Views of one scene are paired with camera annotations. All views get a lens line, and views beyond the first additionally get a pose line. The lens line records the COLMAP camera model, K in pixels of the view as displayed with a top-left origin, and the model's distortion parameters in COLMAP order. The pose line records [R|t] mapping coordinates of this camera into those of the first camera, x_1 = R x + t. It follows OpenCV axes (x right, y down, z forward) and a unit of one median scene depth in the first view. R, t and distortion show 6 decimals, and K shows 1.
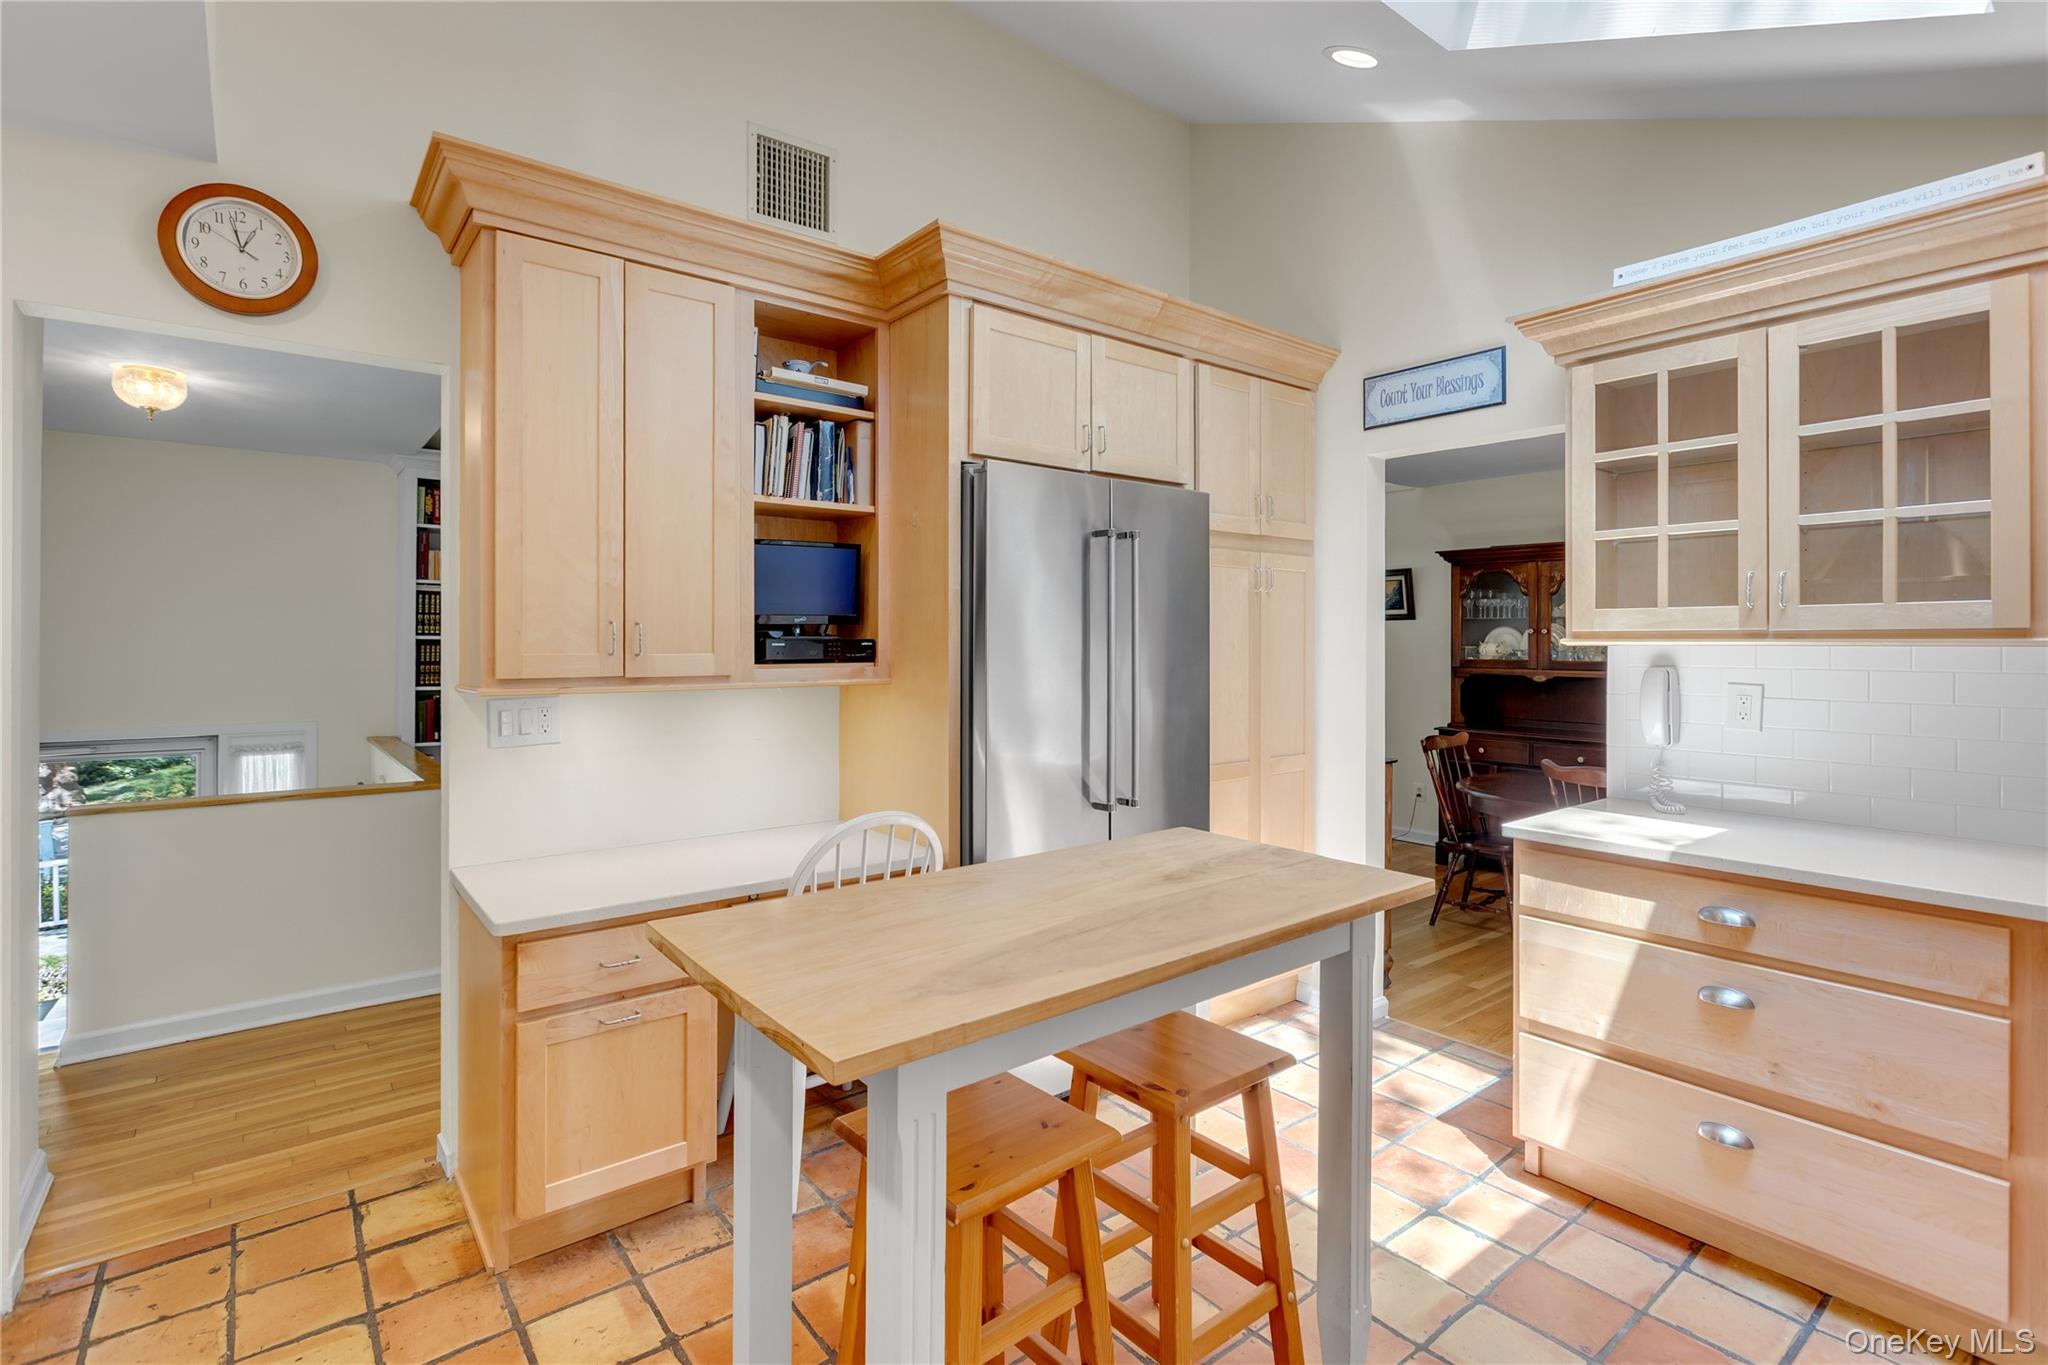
lens RADIAL K [[953.0, 0, 1007.5], [0, 953.0, 635.3], [0, 0, 1]] dist [-0.001101, -0.000780]
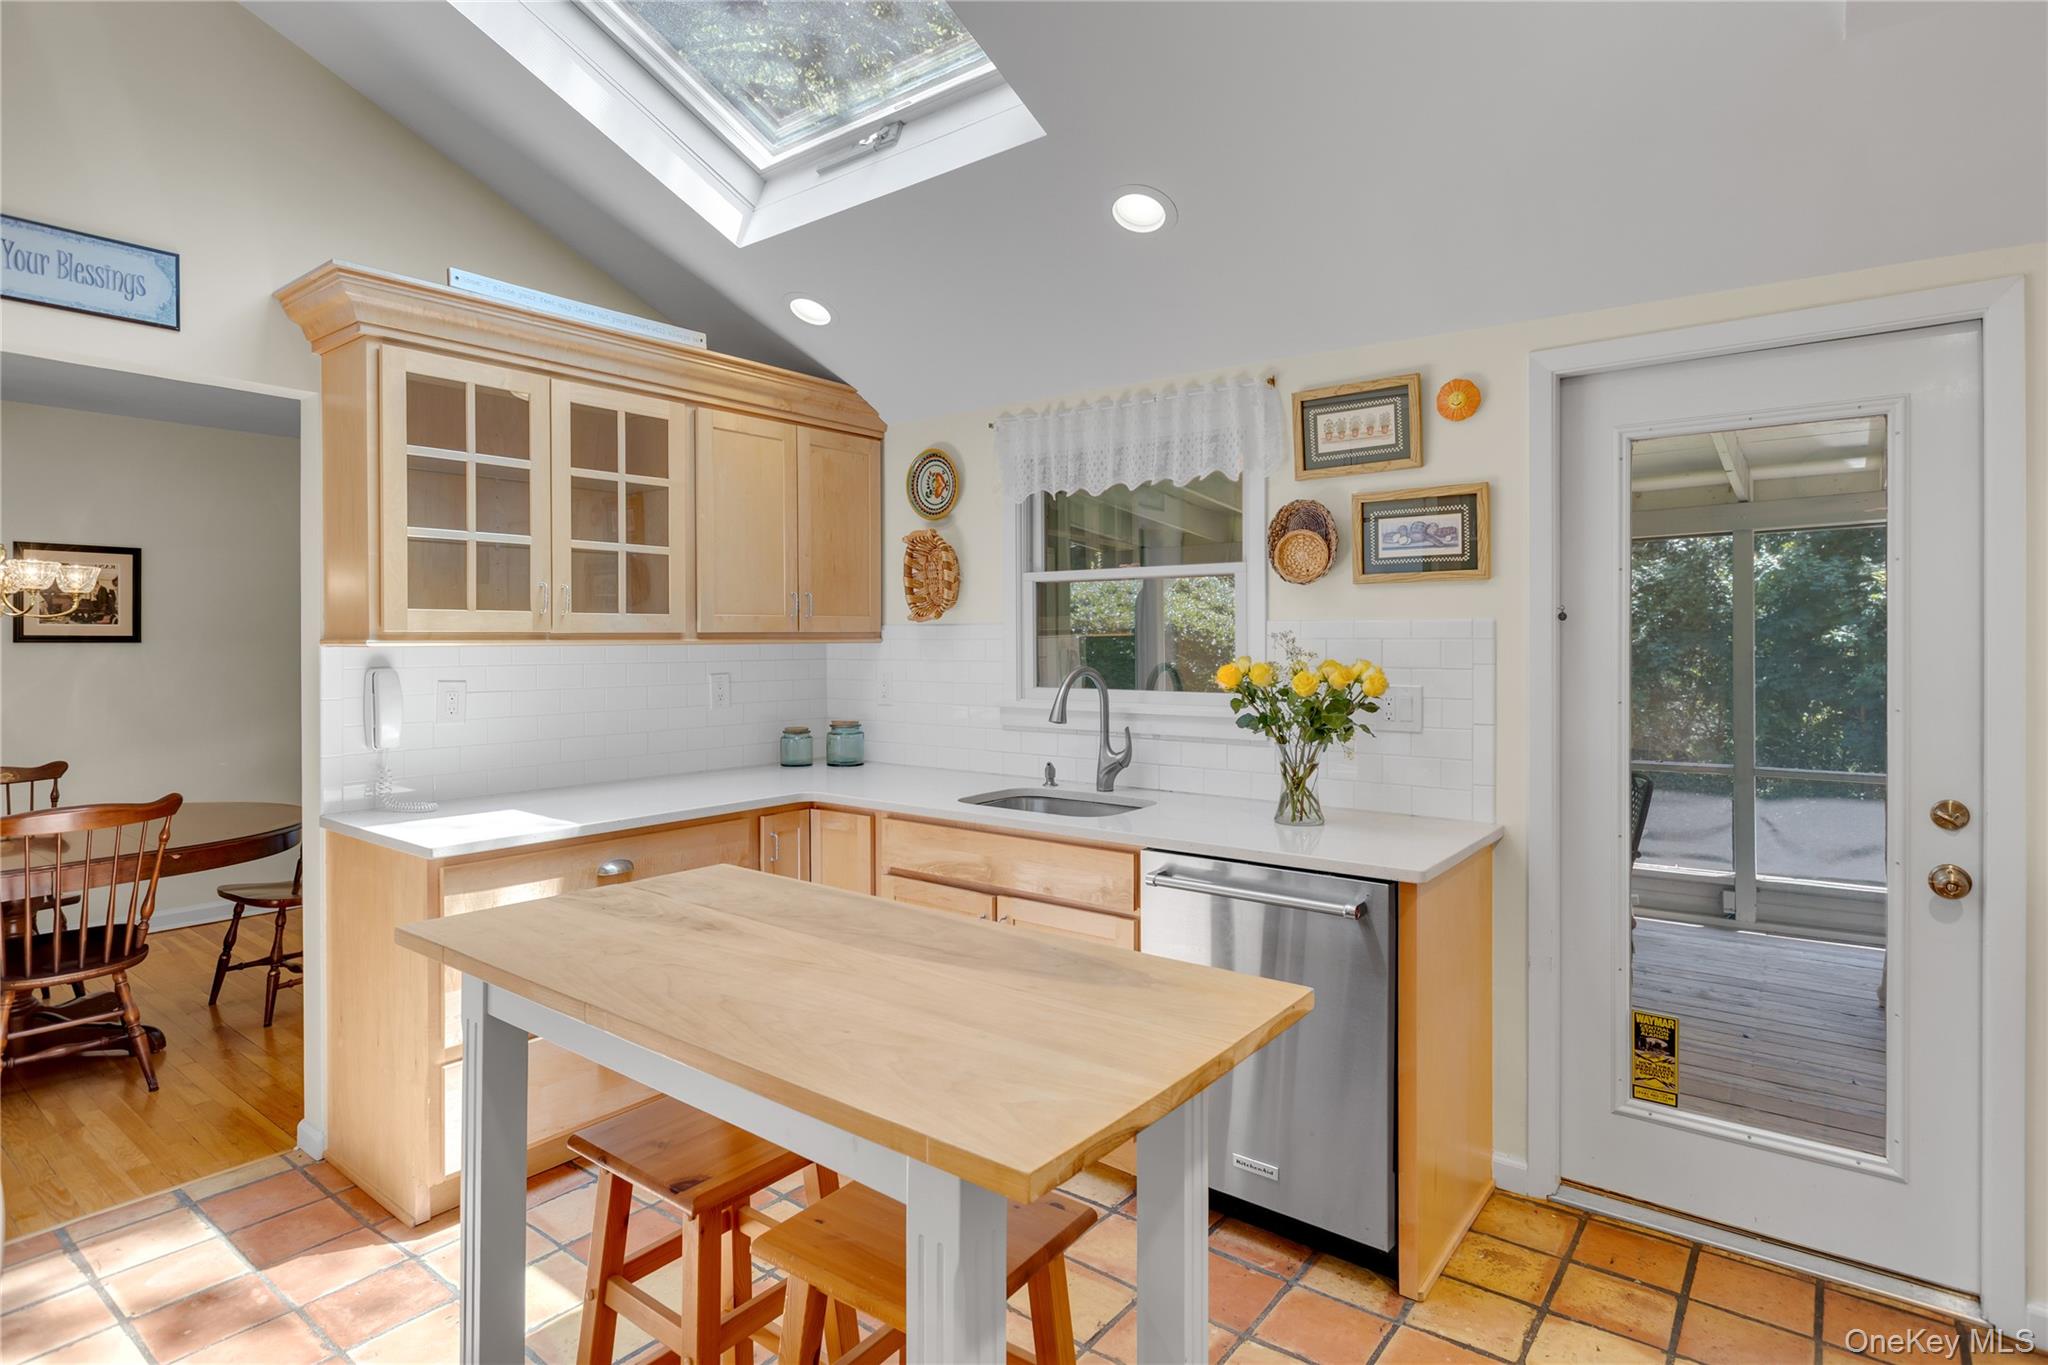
lens RADIAL K [[1054.8, 0, 1013.1], [0, 1054.8, 648.1], [0, 0, 1]] dist [-0.005931, -0.000036]
pose [[-0.240017, -0.006394, 0.970748, -0.598127], [-0.002443, 0.999979, 0.005982, 0.004235], [-0.970766, -0.000936, -0.240027, 0.733976]]
